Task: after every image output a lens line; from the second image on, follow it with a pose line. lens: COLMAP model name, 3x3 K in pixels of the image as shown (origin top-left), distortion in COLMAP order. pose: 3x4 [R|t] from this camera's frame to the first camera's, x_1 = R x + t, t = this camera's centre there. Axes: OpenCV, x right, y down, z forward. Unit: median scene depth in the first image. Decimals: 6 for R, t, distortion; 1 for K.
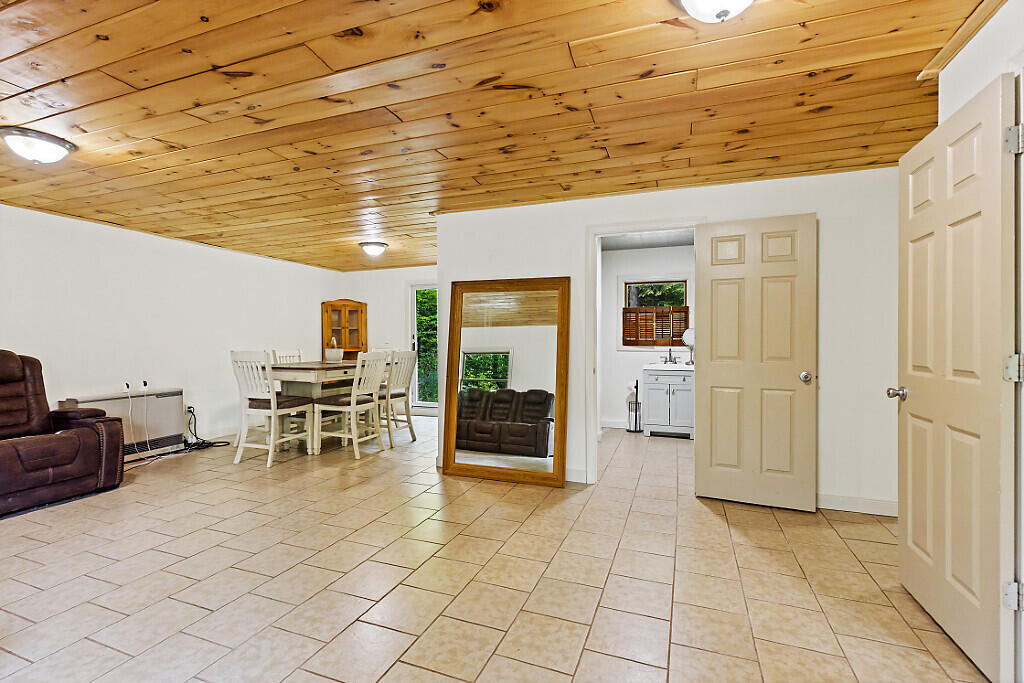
lens RADIAL K [[465.9, 0, 509.0], [0, 465.9, 333.4], [0, 0, 1]] dist [0.004289, 0.000360]
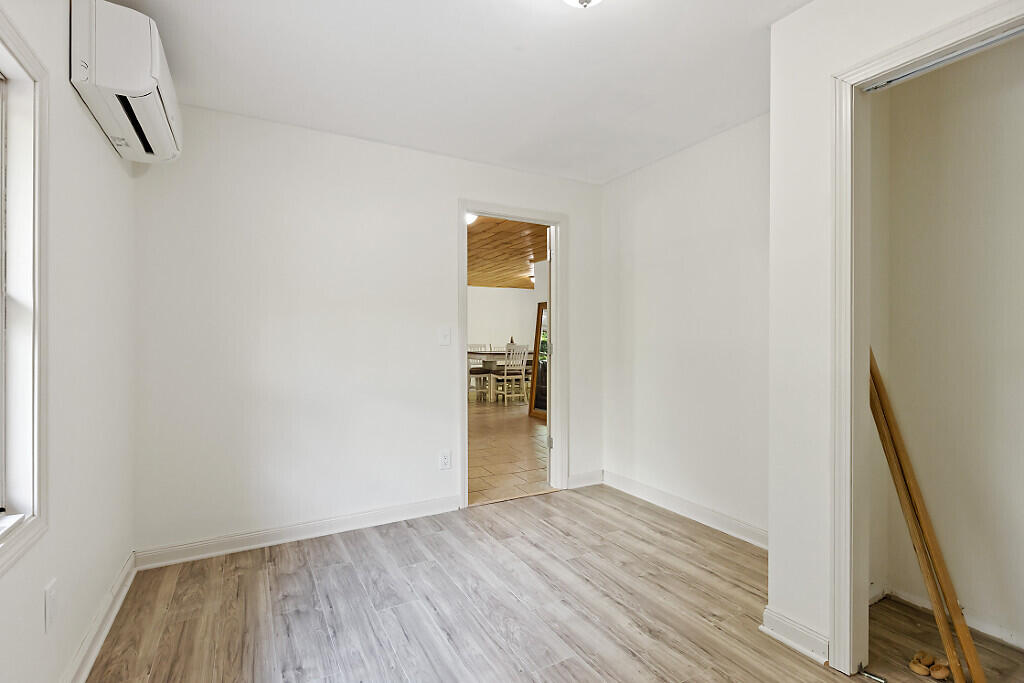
lens RADIAL K [[465.9, 0, 509.0], [0, 465.9, 333.4], [0, 0, 1]] dist [0.004289, 0.000360]
pose [[0.764784, -0.001631, -0.644285, 0.763211], [0.001344, 0.999999, -0.000937, 0.000067], [0.644286, -0.000149, 0.764785, -0.298987]]
